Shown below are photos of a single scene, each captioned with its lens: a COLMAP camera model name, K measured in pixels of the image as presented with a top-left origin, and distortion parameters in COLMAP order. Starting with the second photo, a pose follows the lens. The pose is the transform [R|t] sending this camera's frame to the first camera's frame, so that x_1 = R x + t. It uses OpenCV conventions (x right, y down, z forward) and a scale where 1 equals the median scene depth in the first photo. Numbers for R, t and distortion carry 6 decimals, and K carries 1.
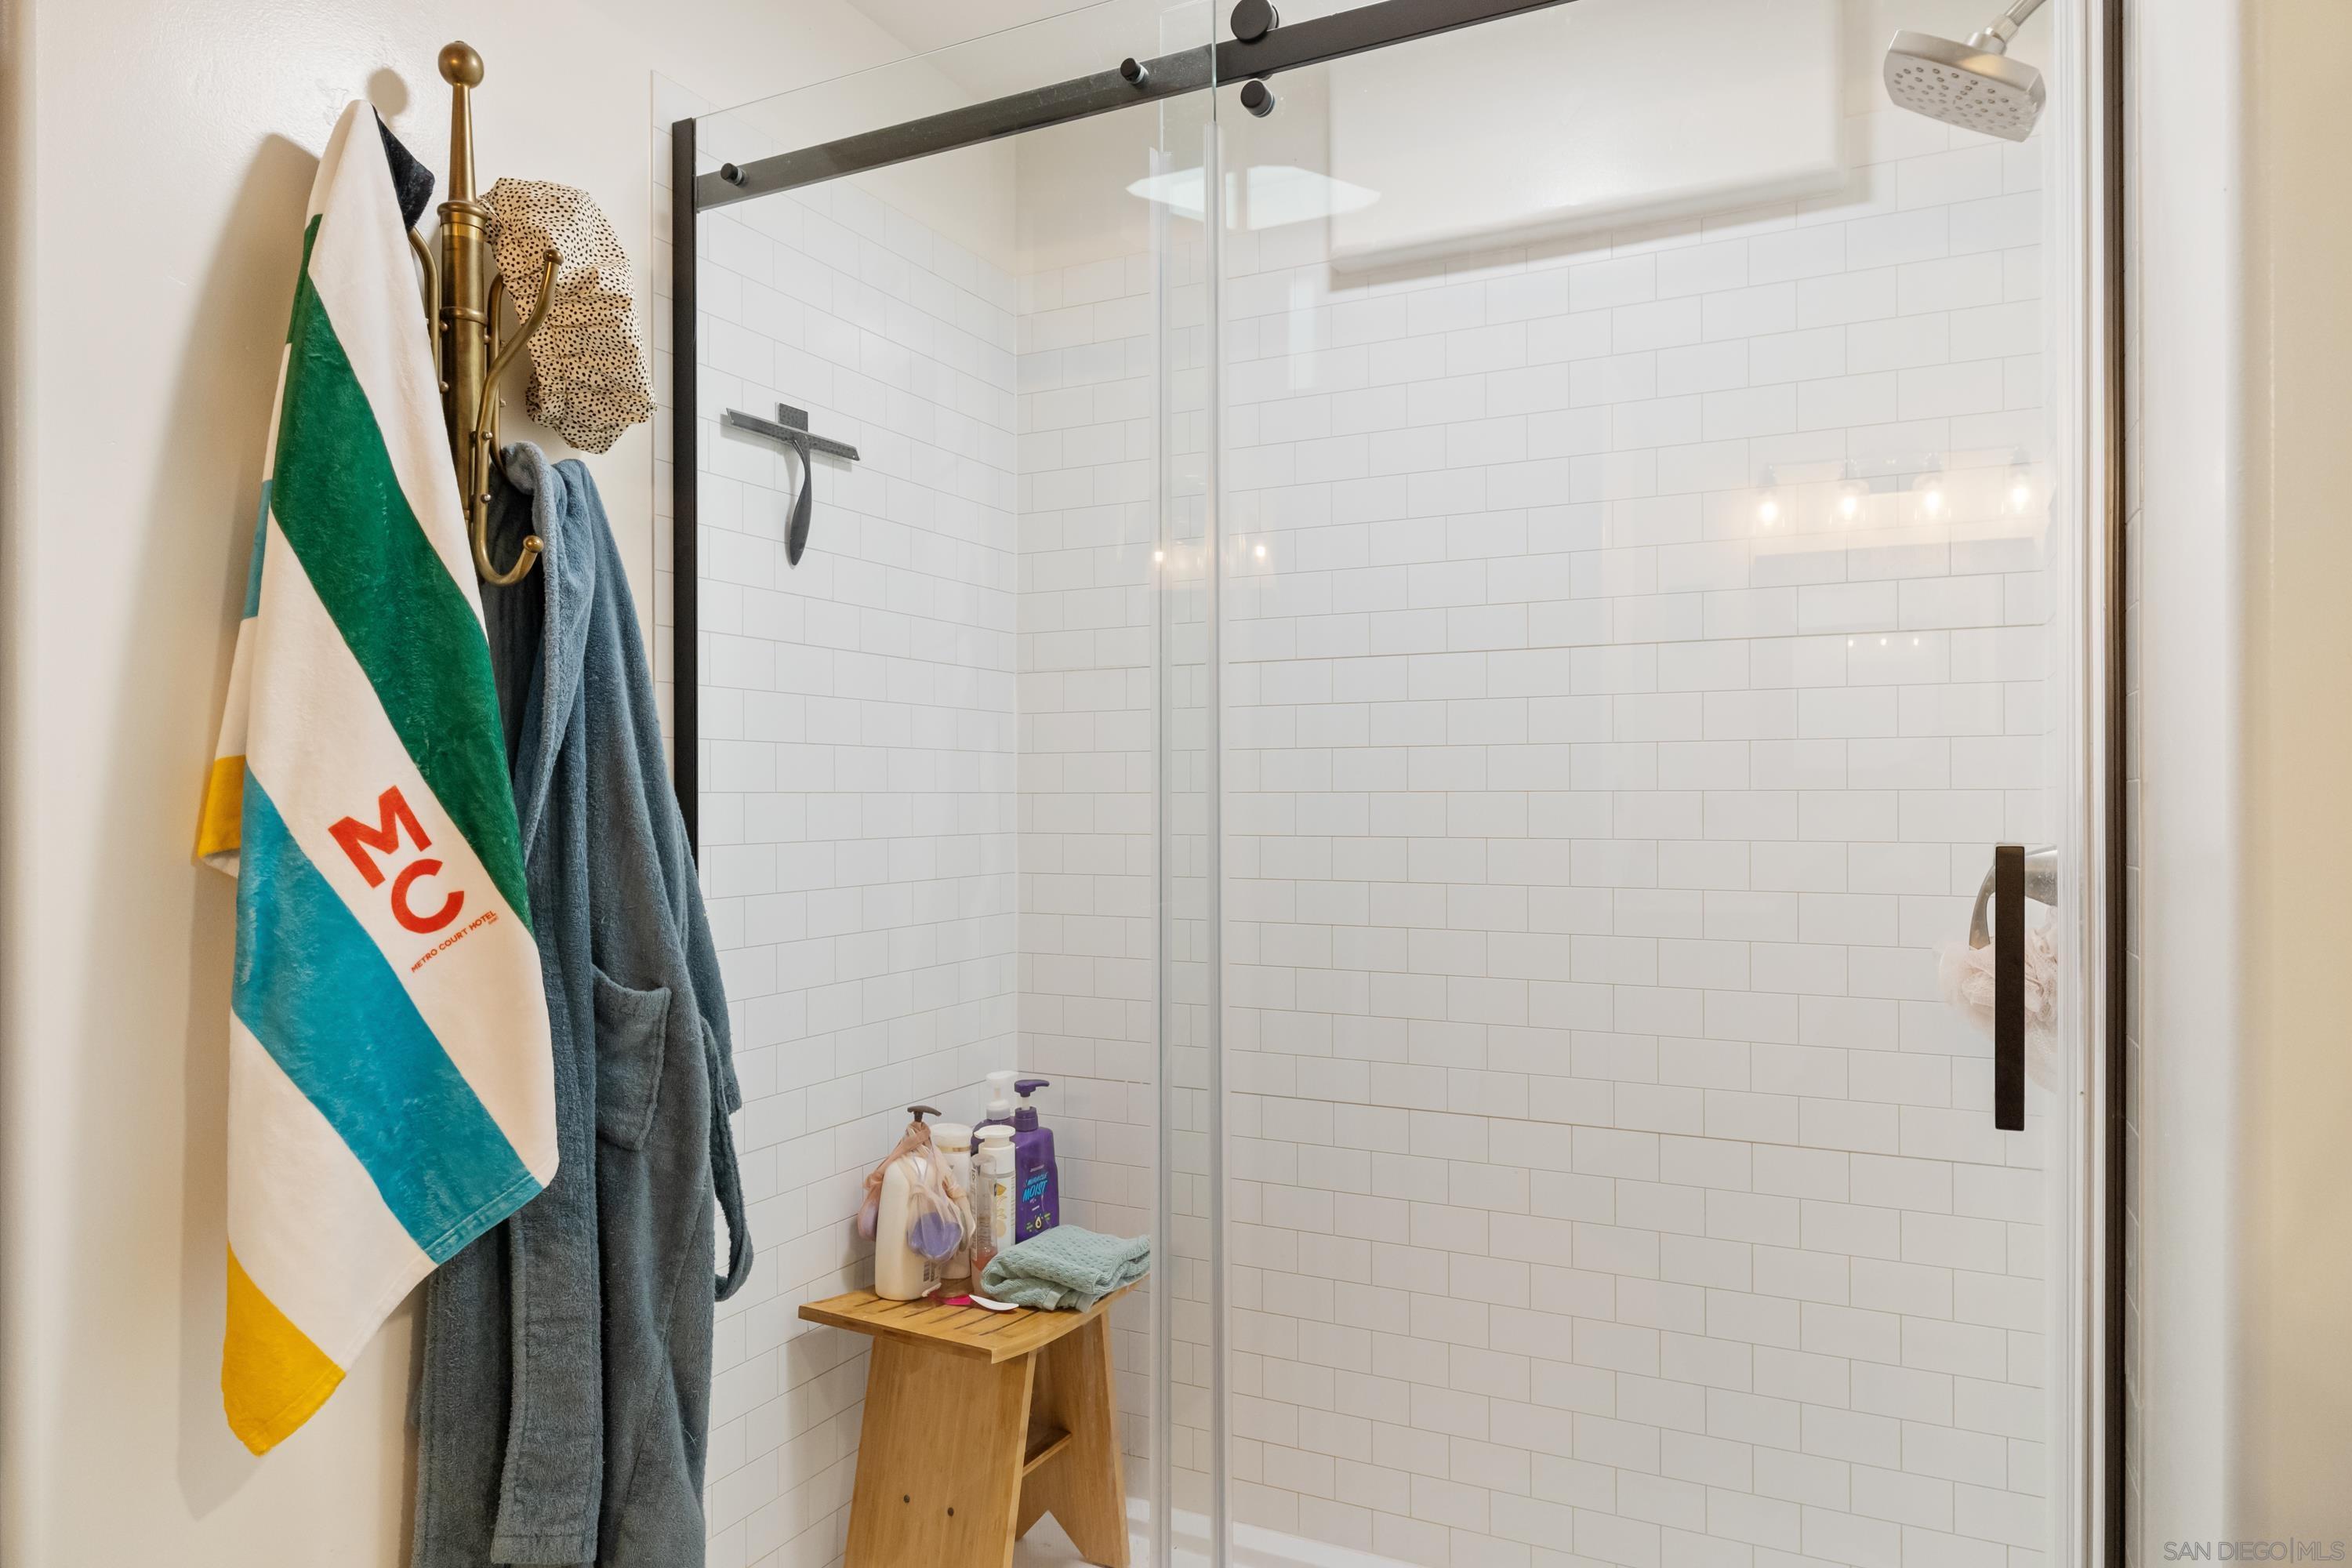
lens RADIAL K [[1458.4, 0, 1174.9], [0, 1458.4, 803.9], [0, 0, 1]] dist [0.001277, 0.000234]
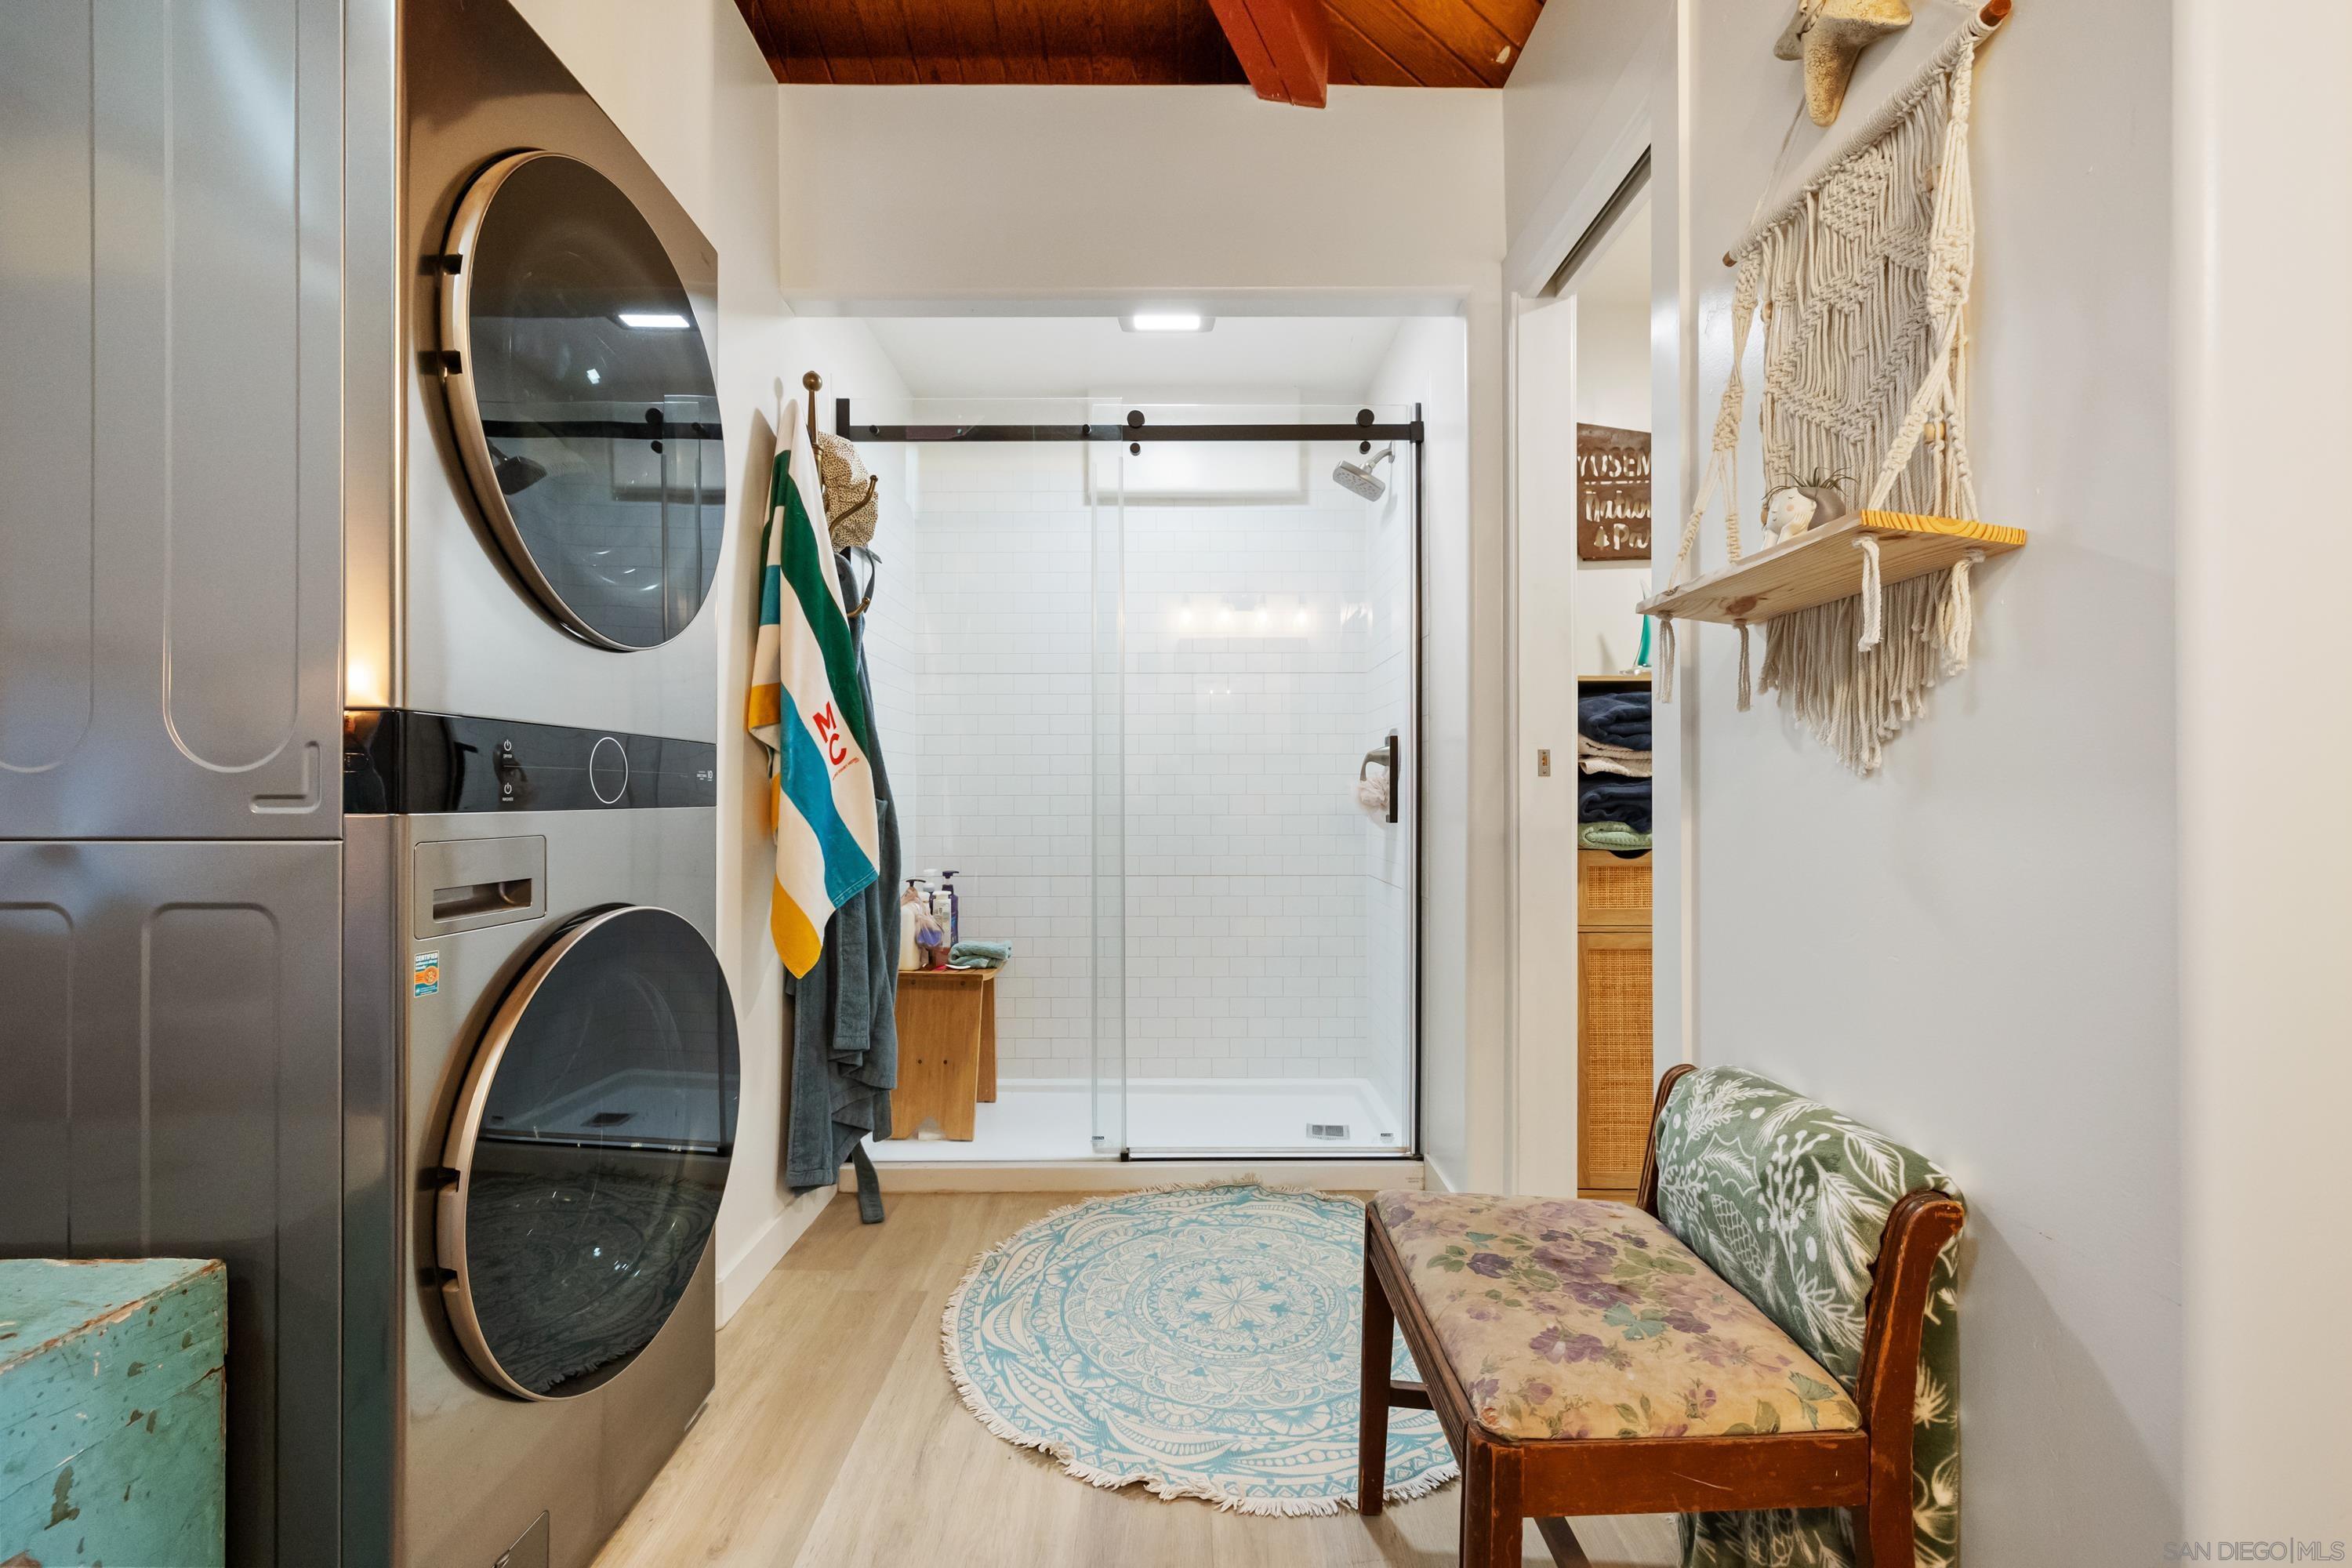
lens RADIAL K [[986.4, 0, 1176.0], [0, 986.4, 784.0], [0, 0, 1]] dist [0.001741, 0.000325]
pose [[0.892909, -0.002278, 0.450231, -0.662791], [0.005691, 0.999964, -0.006227, 0.118049], [-0.450201, 0.008122, 0.892890, -0.578236]]
